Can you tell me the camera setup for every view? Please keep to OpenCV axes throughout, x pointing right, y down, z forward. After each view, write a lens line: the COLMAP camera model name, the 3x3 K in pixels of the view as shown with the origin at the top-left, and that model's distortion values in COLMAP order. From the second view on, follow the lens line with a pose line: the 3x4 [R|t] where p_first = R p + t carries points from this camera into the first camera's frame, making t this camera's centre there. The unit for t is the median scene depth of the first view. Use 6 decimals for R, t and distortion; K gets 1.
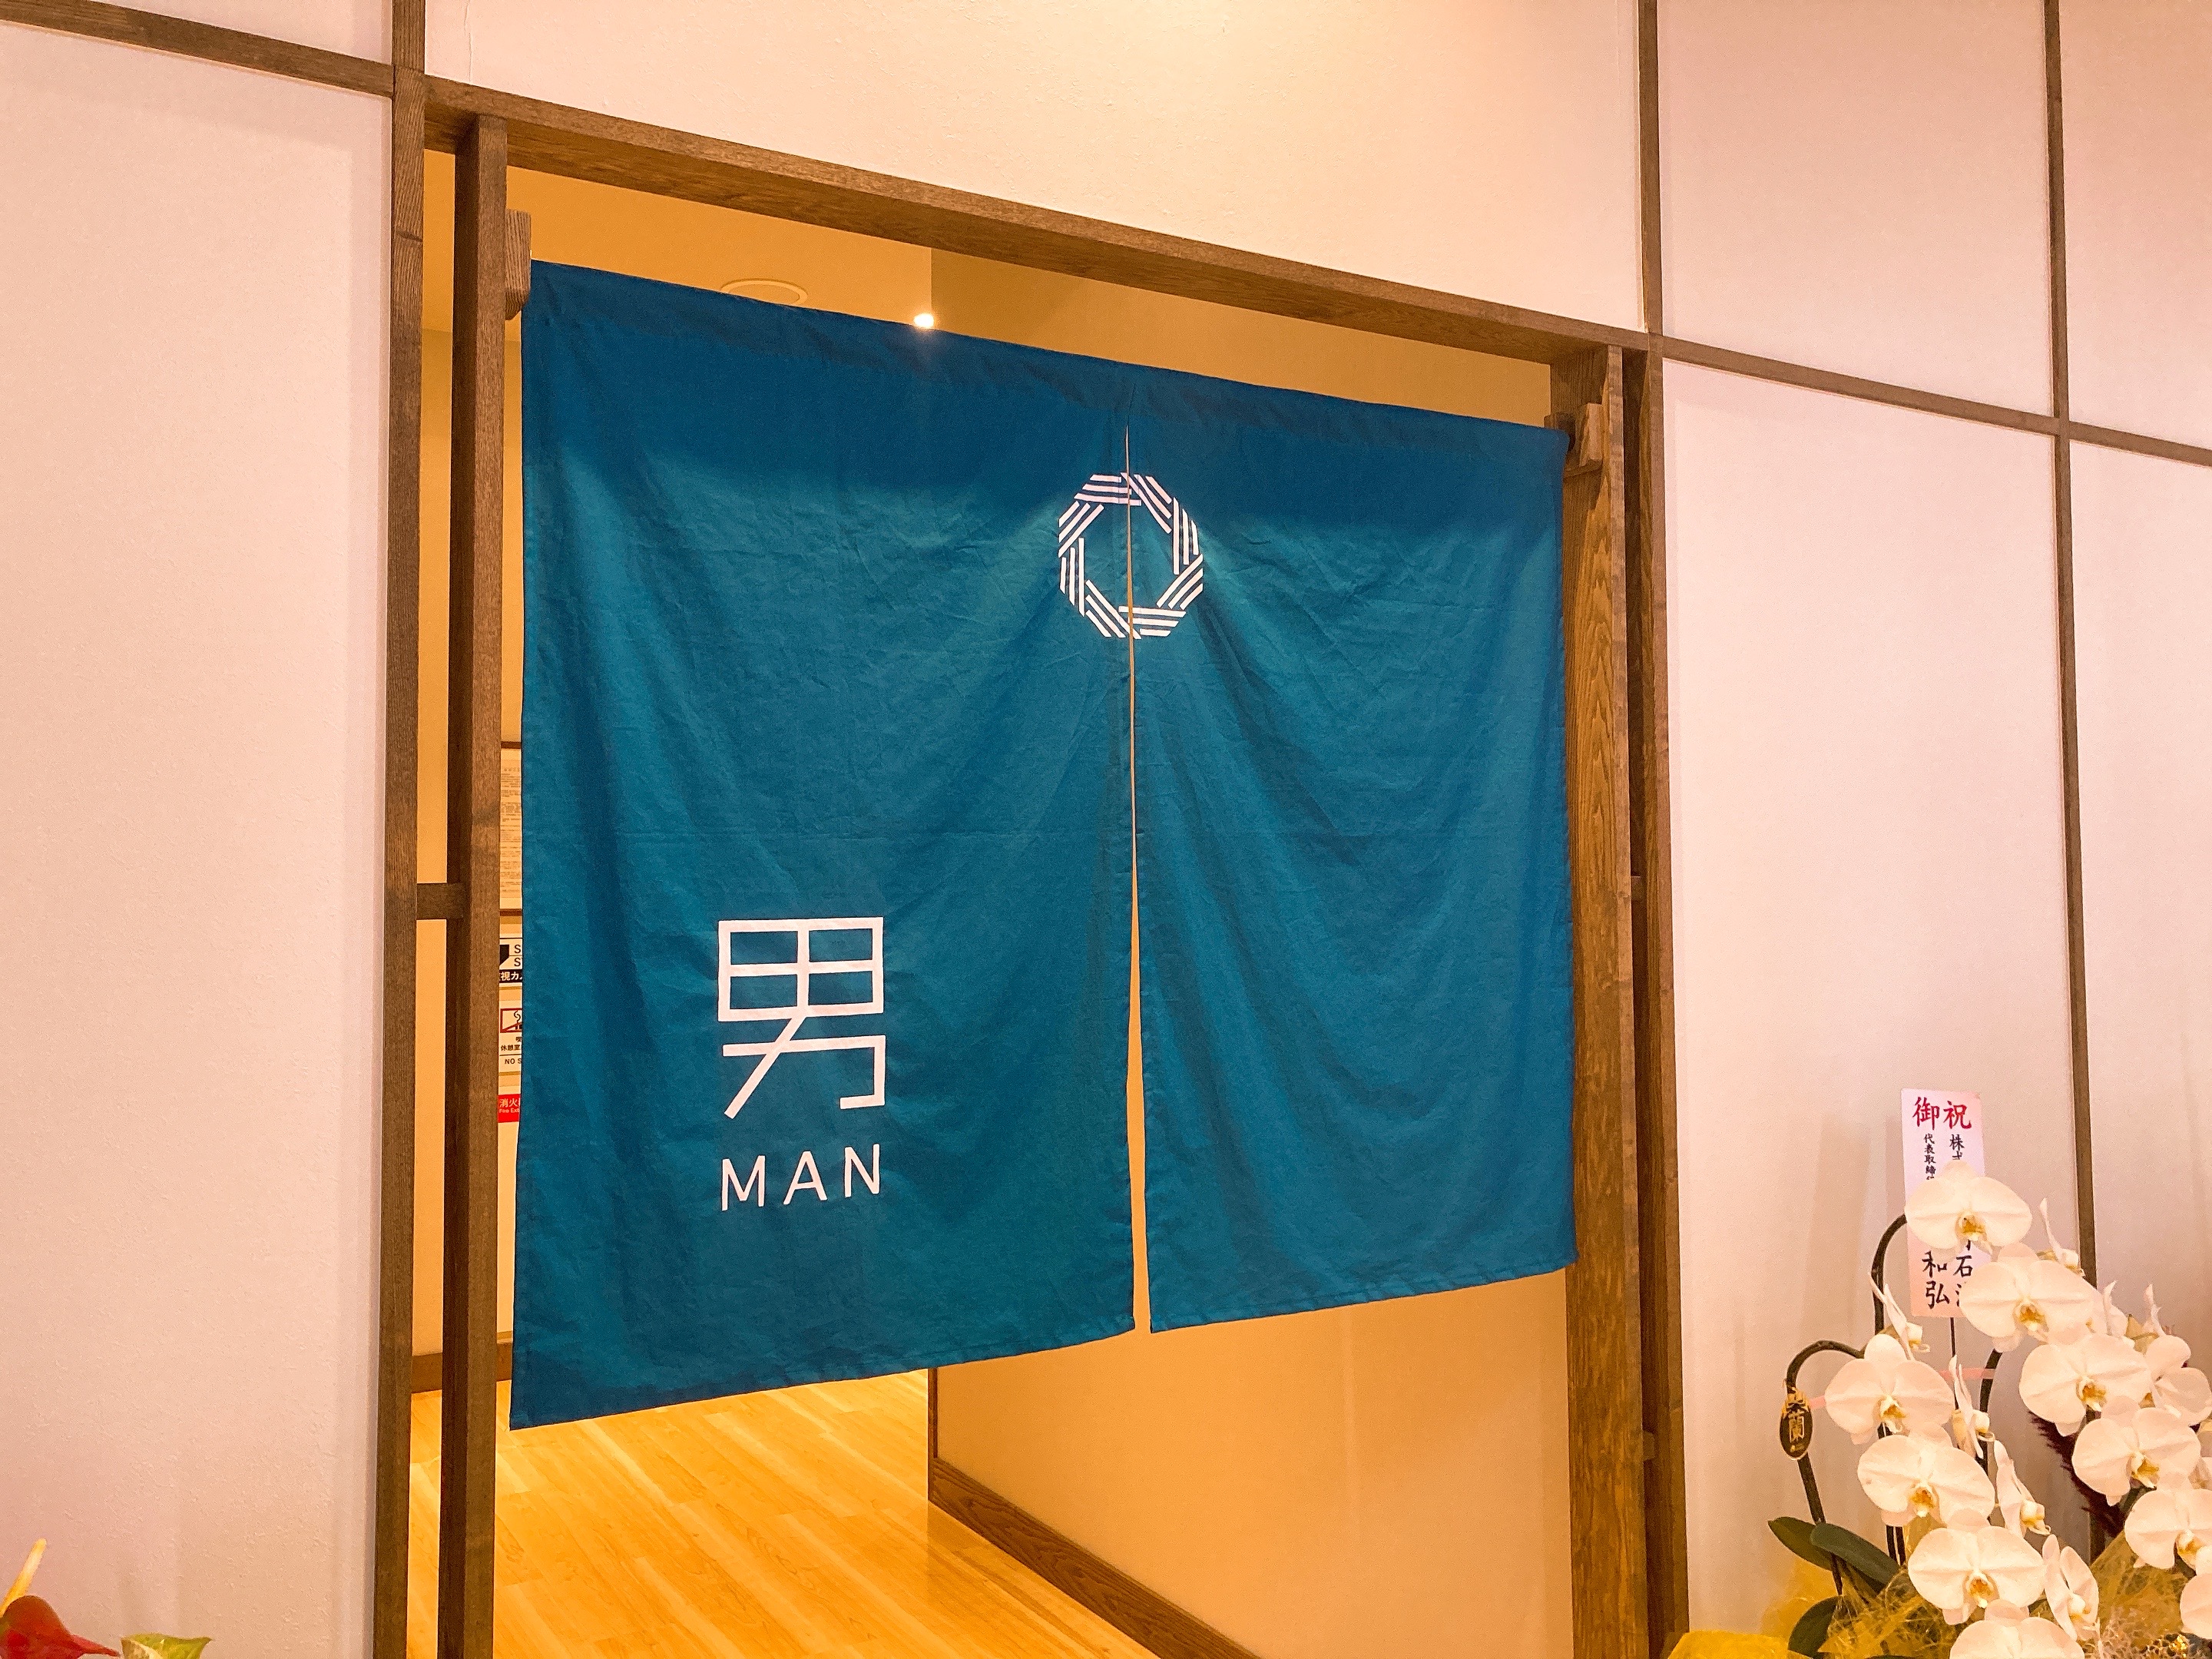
lens RADIAL K [[1841.5, 0, 1106.0], [0, 1841.5, 829.5], [0, 0, 1]] dist [0.068834, -0.169218]
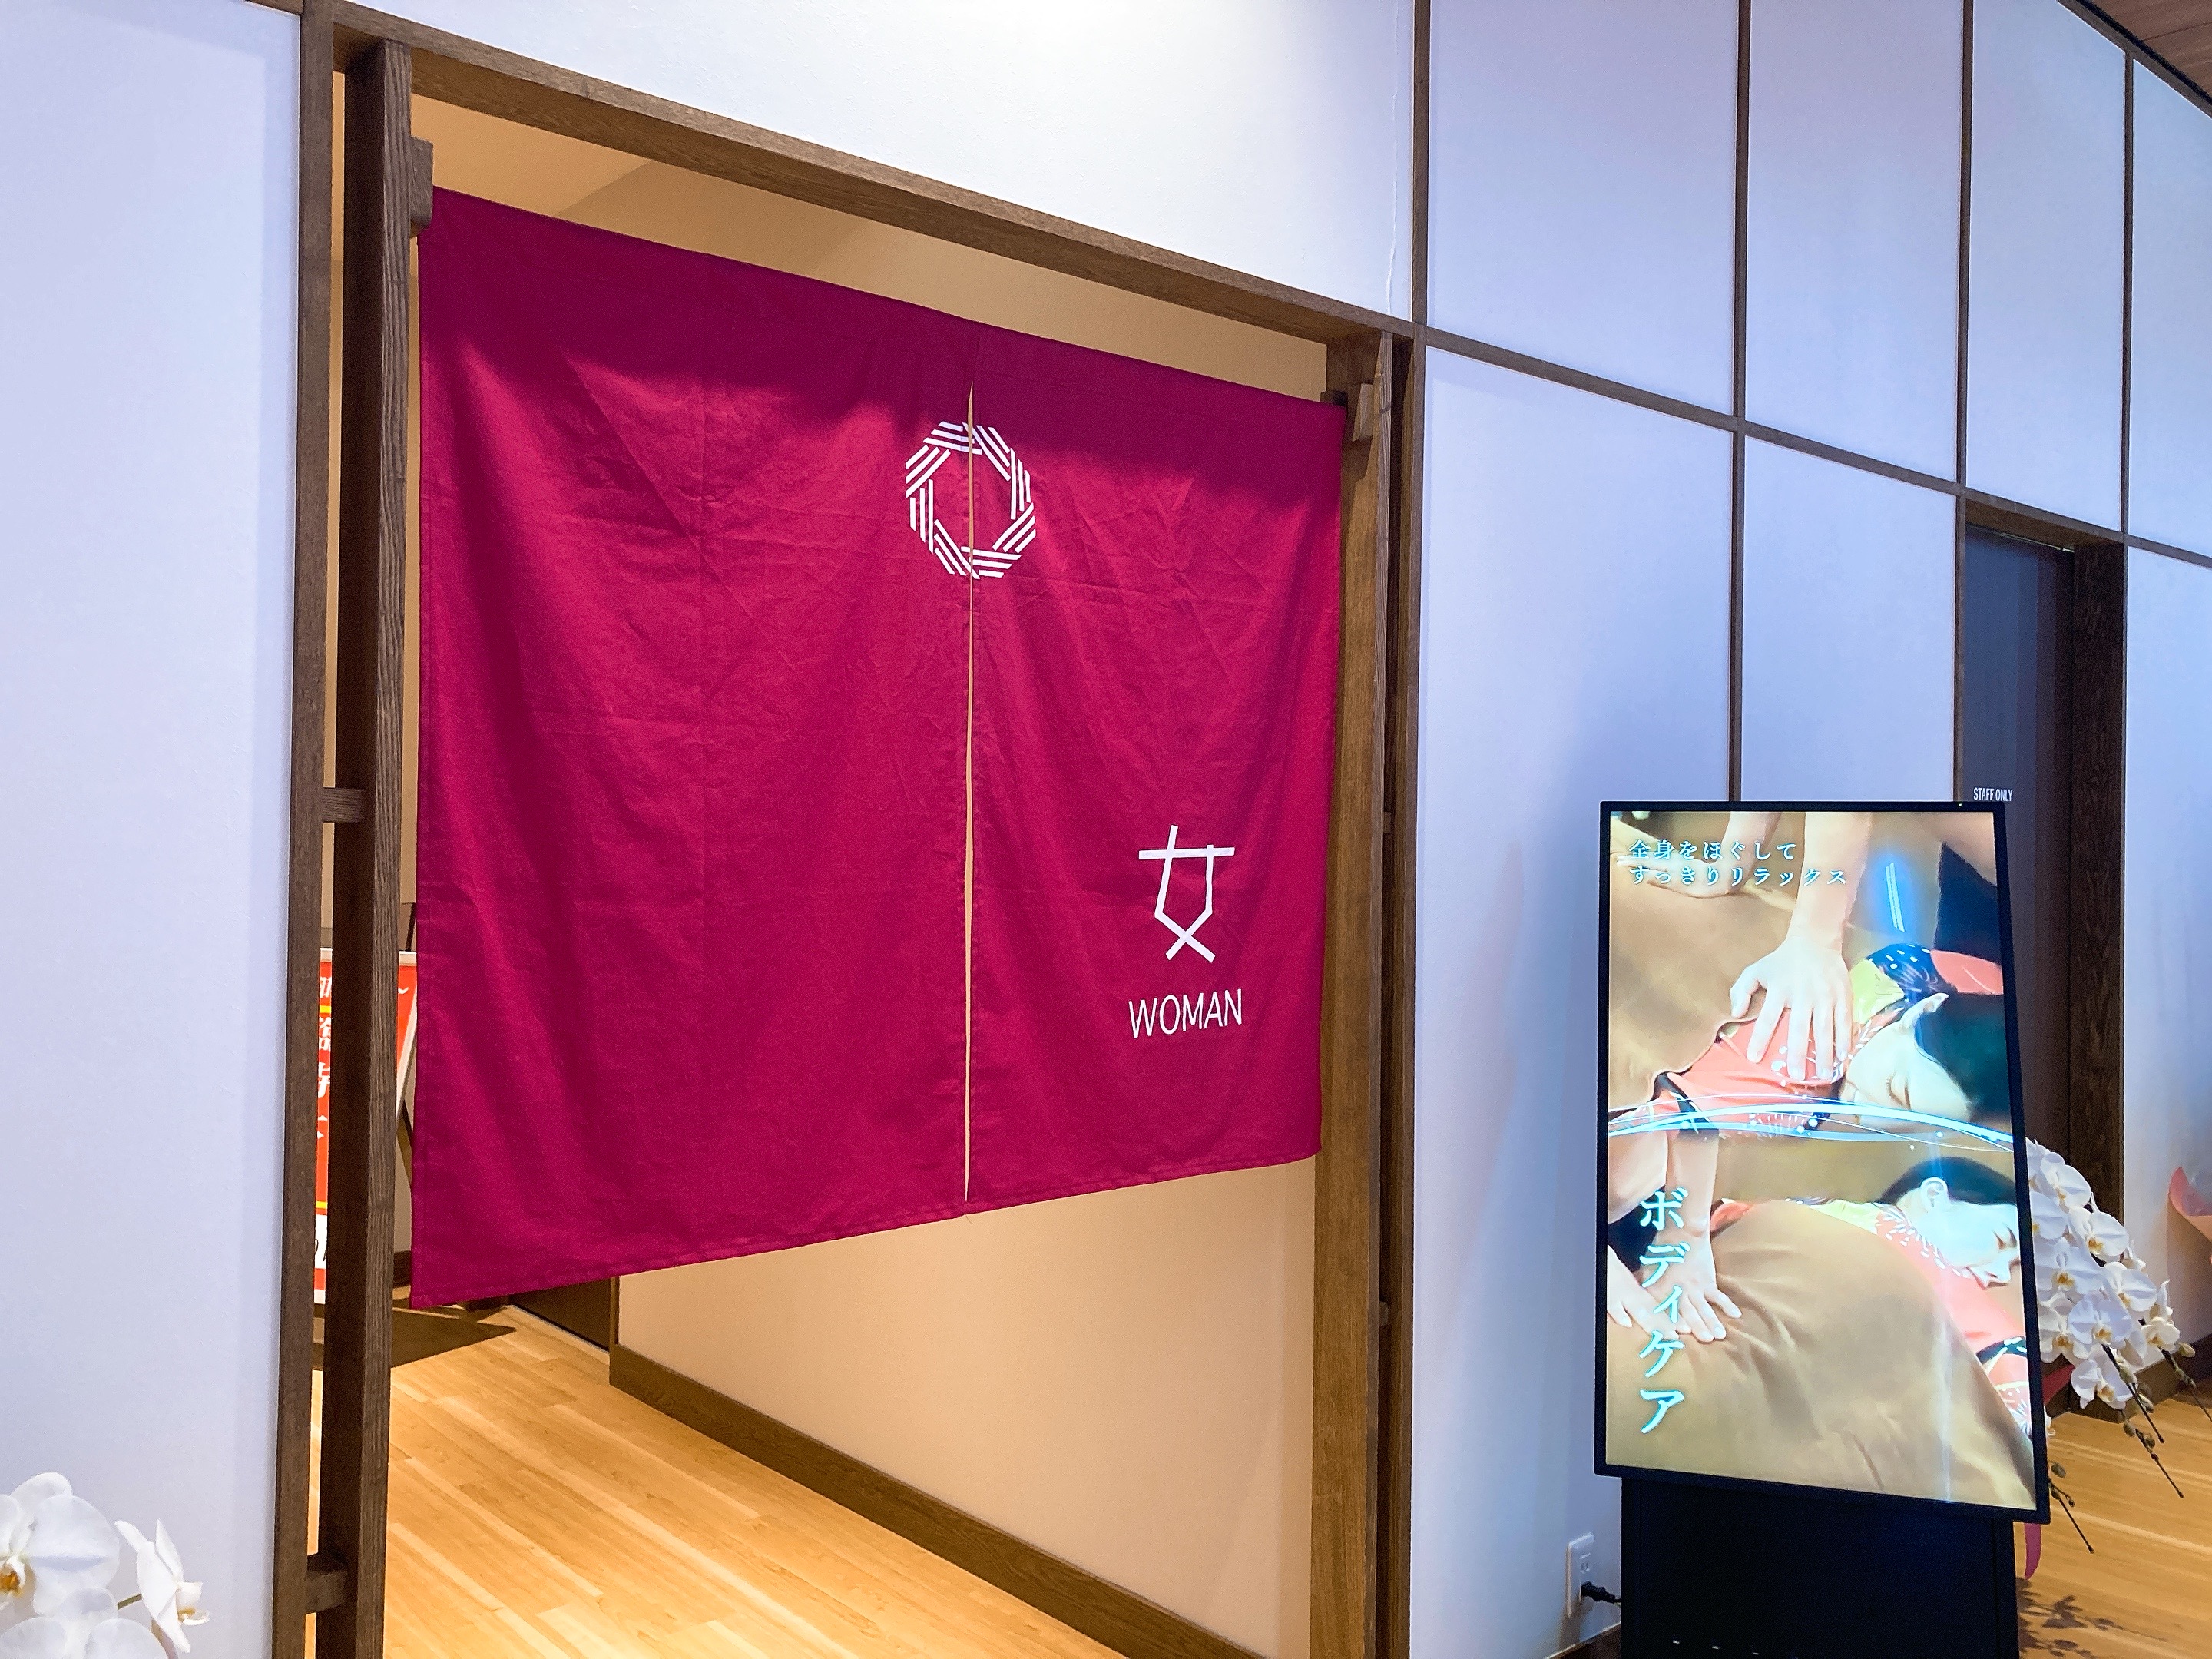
lens RADIAL K [[1841.5, 0, 1106.0], [0, 1841.5, 829.5], [0, 0, 1]] dist [0.068834, -0.169218]
pose [[0.979732, 0.017224, 0.199570, -0.120202], [-0.025388, 0.998939, 0.038420, -0.000012], [-0.198697, -0.042708, 0.979130, -0.078935]]
